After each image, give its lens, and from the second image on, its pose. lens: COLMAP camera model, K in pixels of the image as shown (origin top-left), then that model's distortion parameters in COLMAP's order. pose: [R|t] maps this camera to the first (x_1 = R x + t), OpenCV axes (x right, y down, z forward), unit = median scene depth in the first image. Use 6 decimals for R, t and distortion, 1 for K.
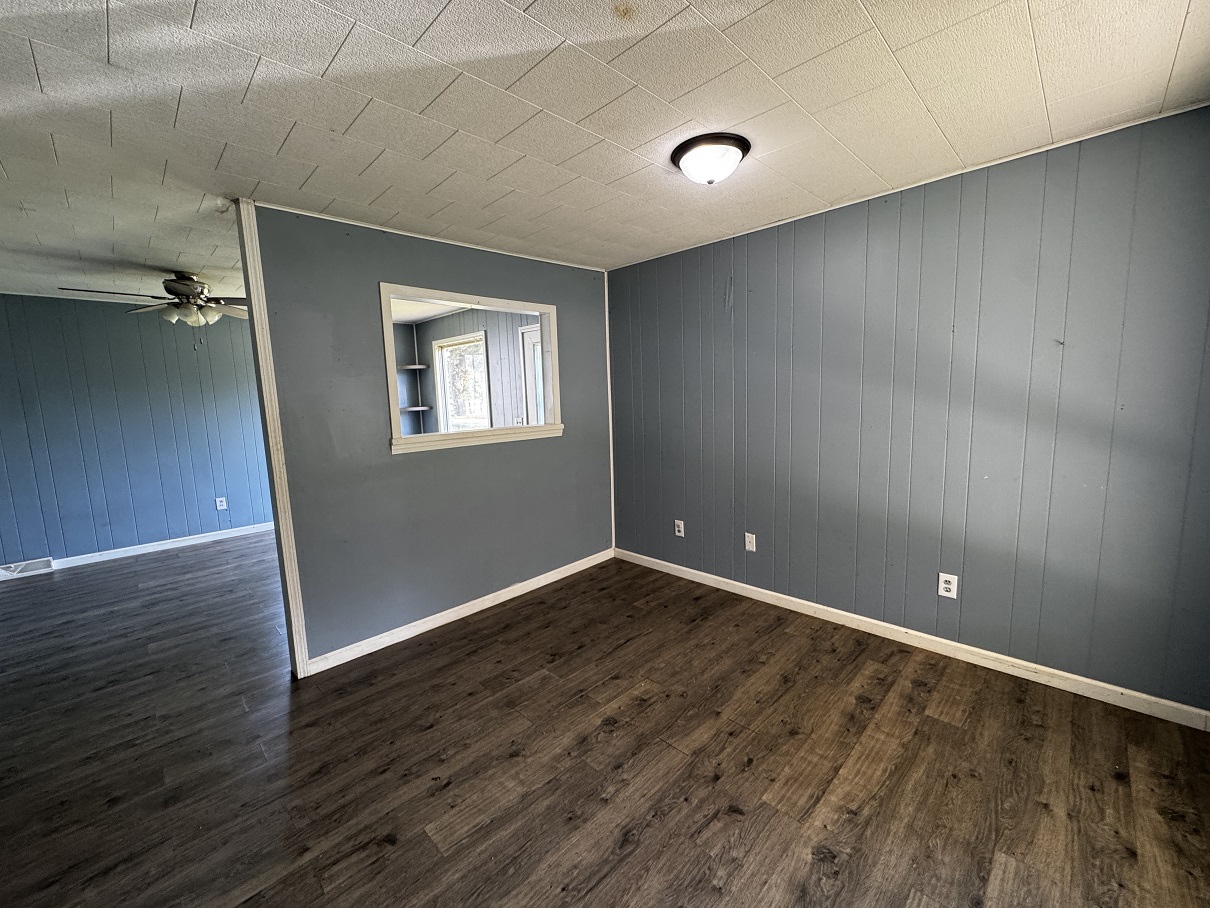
lens RADIAL K [[485.3, 0, 601.2], [0, 485.3, 453.3], [0, 0, 1]] dist [-0.002483, 0.000110]
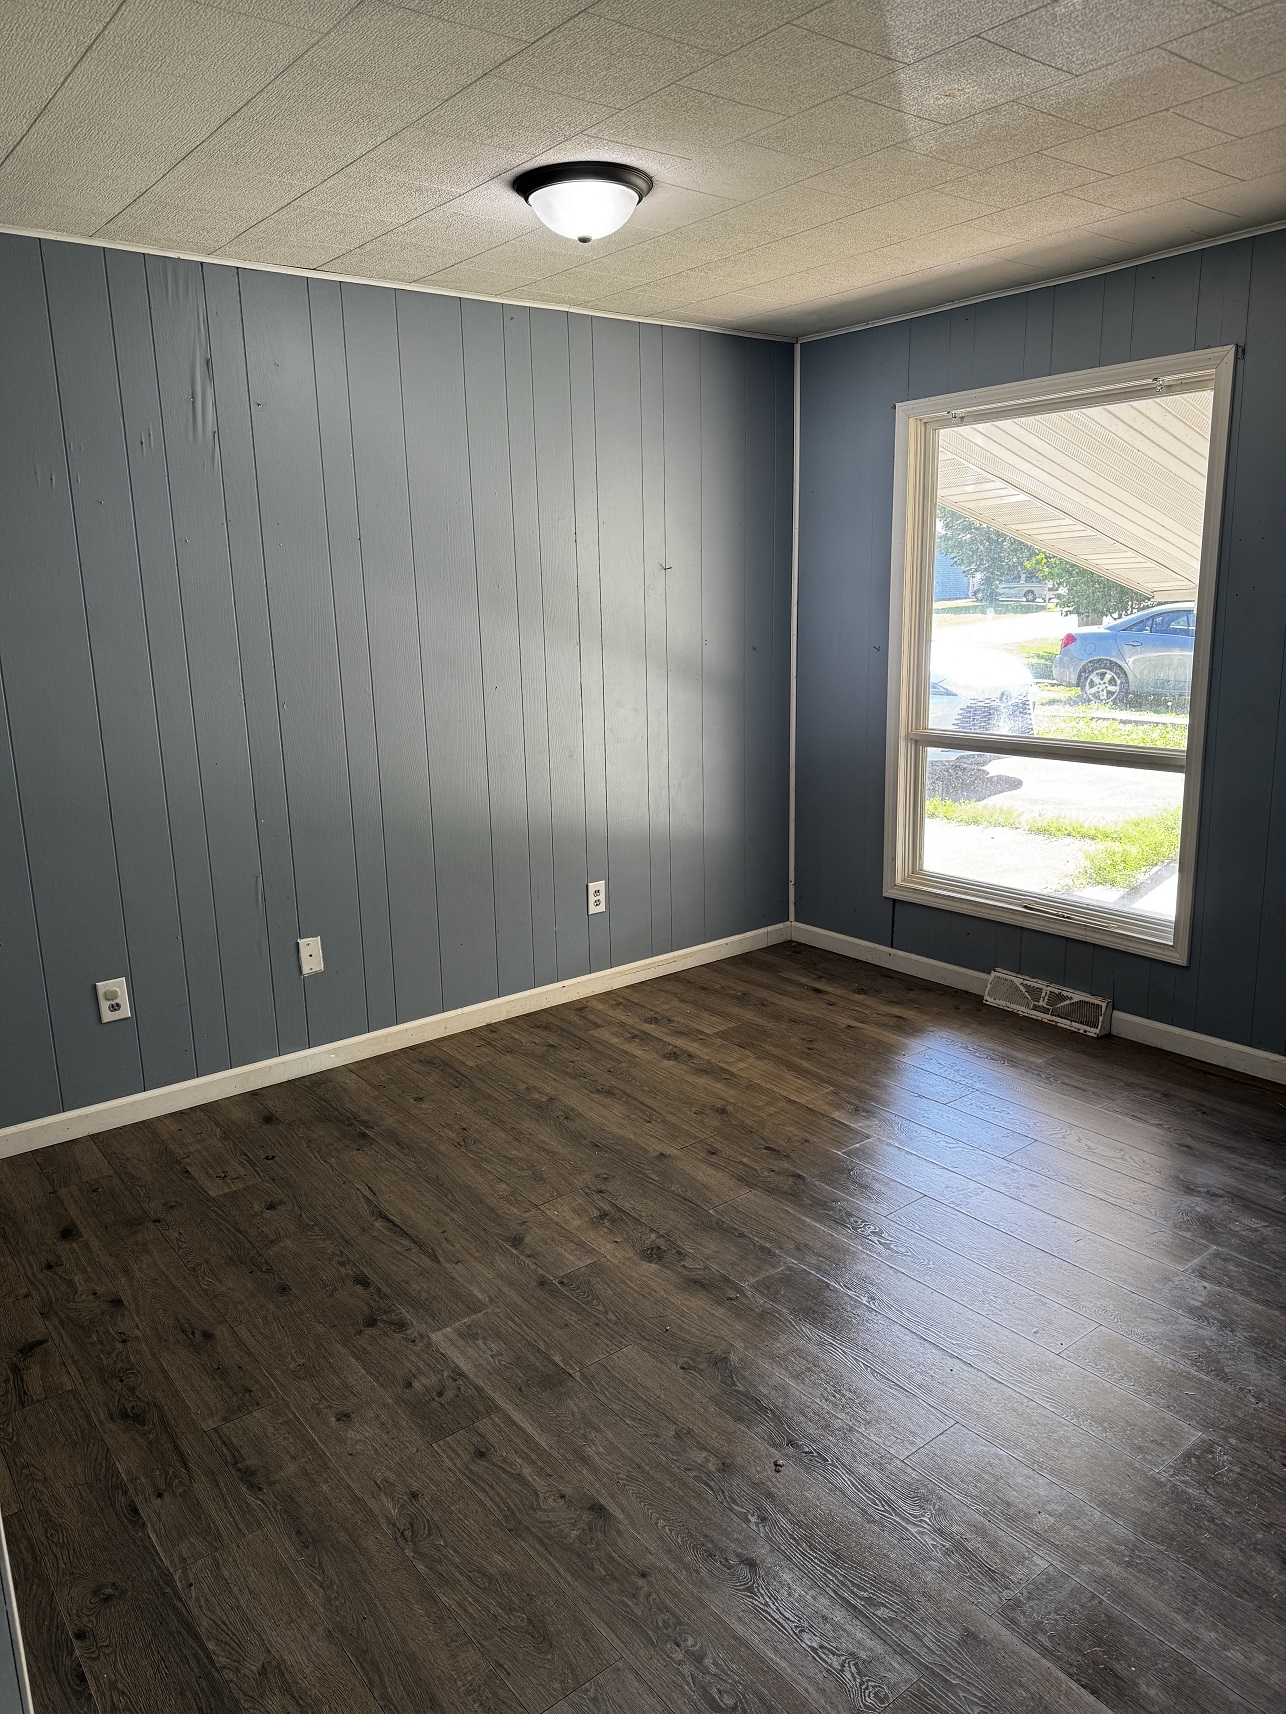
lens RADIAL K [[1194.6, 0, 646.2], [0, 1194.6, 846.8], [0, 0, 1]] dist [0.046945, -0.028273]
pose [[0.125277, -0.180238, 0.975613, -1.094912], [0.145630, 0.976049, 0.161618, -0.086644], [-0.981375, 0.121832, 0.148524, 0.701100]]
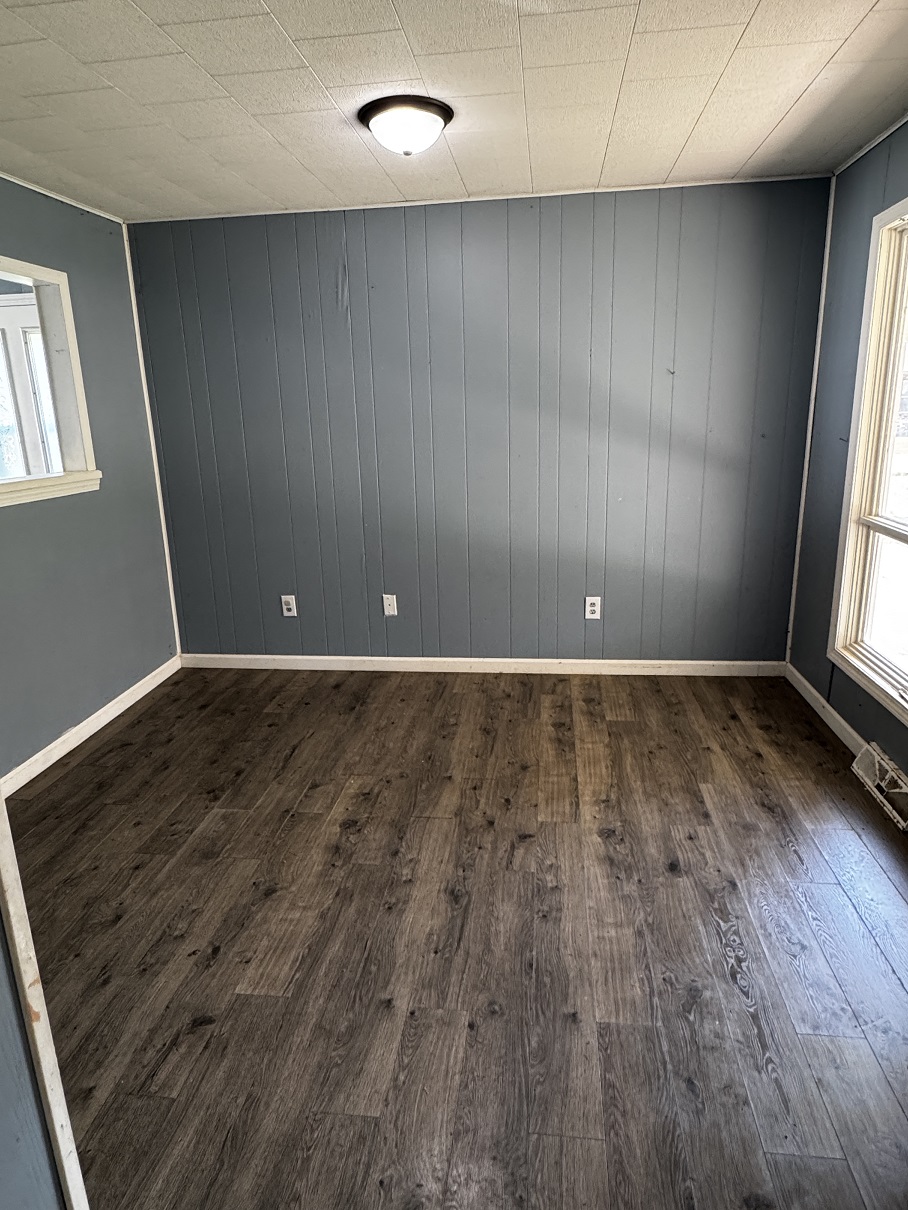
lens RADIAL K [[726.2, 0, 452.0], [0, 726.2, 602.3], [0, 0, 1]] dist [-0.003343, -0.000999]
pose [[0.792055, -0.147165, 0.592446, -0.479943], [0.079407, 0.987098, 0.139037, 0.022304], [-0.605264, -0.063081, 0.793522, -0.056783]]
